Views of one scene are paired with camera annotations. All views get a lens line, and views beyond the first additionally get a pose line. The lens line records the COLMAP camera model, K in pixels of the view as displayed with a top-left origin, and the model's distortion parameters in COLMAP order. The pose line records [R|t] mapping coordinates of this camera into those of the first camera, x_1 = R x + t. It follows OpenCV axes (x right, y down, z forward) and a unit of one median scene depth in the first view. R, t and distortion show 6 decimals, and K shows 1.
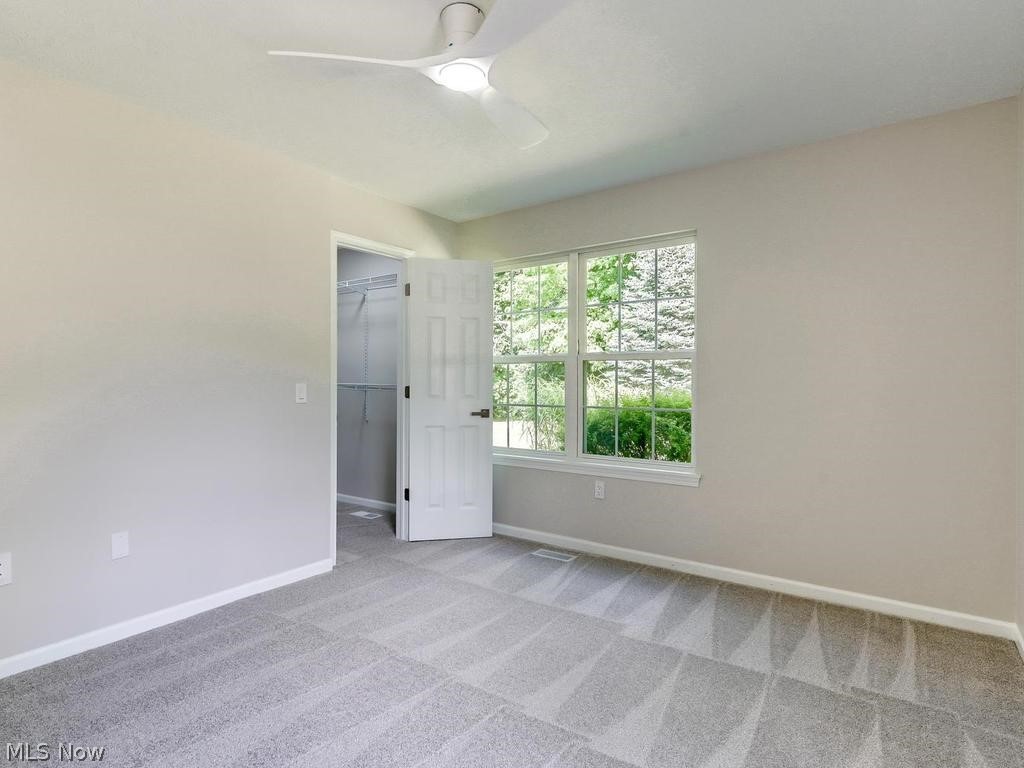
lens RADIAL K [[548.9, 0, 506.8], [0, 548.9, 382.8], [0, 0, 1]] dist [0.001179, -0.000049]
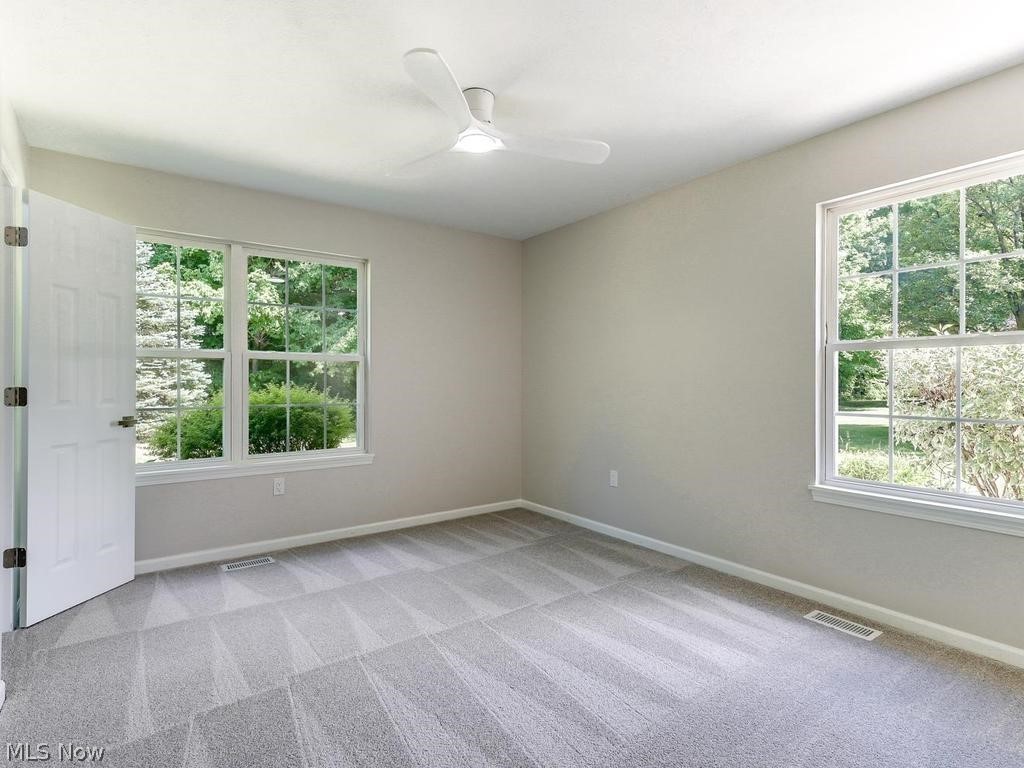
lens RADIAL K [[548.9, 0, 506.8], [0, 548.9, 382.8], [0, 0, 1]] dist [0.001179, -0.000049]
pose [[0.304338, -0.006186, 0.952544, -0.679547], [0.002781, 0.999980, 0.005605, -0.001959], [-0.952560, 0.000943, 0.304349, 0.287534]]
